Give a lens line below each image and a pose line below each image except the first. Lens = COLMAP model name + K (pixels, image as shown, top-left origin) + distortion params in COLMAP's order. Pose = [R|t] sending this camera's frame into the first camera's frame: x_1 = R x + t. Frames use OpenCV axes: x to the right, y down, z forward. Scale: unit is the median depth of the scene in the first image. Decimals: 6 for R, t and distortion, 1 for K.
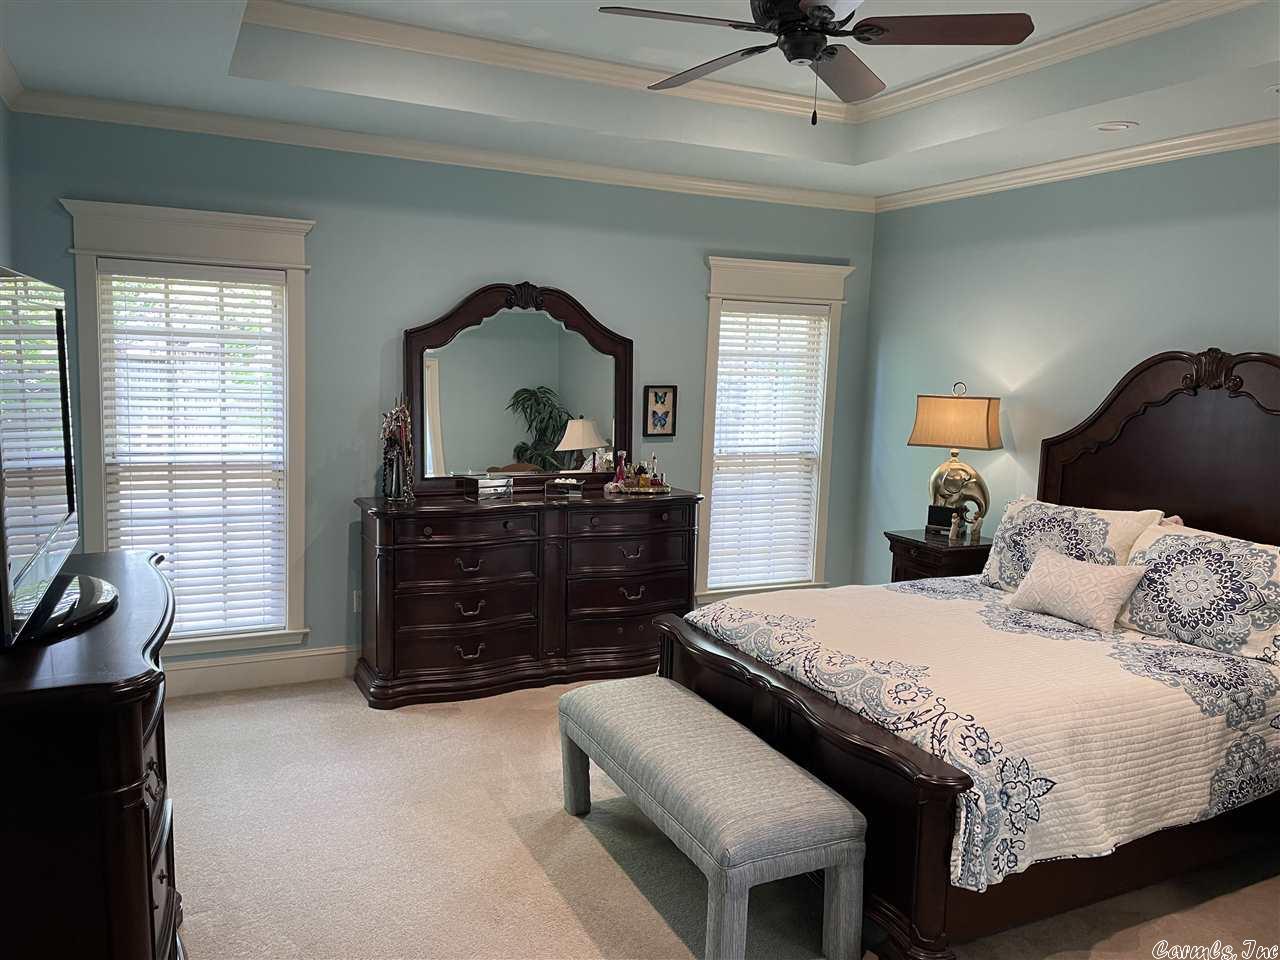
lens RADIAL K [[962.1, 0, 636.2], [0, 962.1, 467.7], [0, 0, 1]] dist [0.092656, -0.111325]
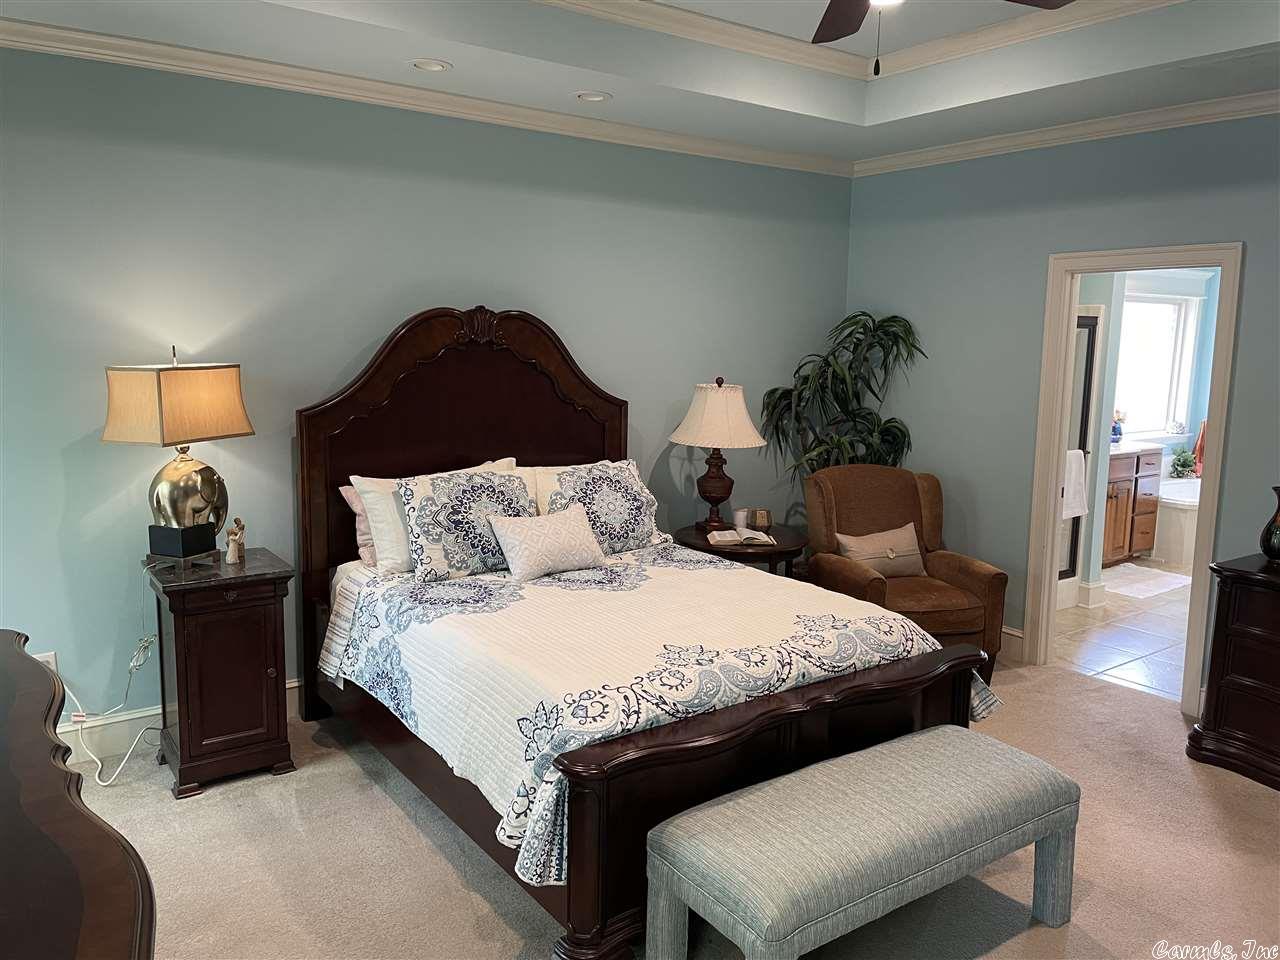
lens RADIAL K [[962.1, 0, 636.2], [0, 962.1, 467.7], [0, 0, 1]] dist [0.092656, -0.111325]
pose [[-0.168651, -0.174498, 0.970107, -0.595999], [0.090302, 0.977330, 0.191496, -0.154447], [-0.981531, 0.119899, -0.149070, 1.145651]]
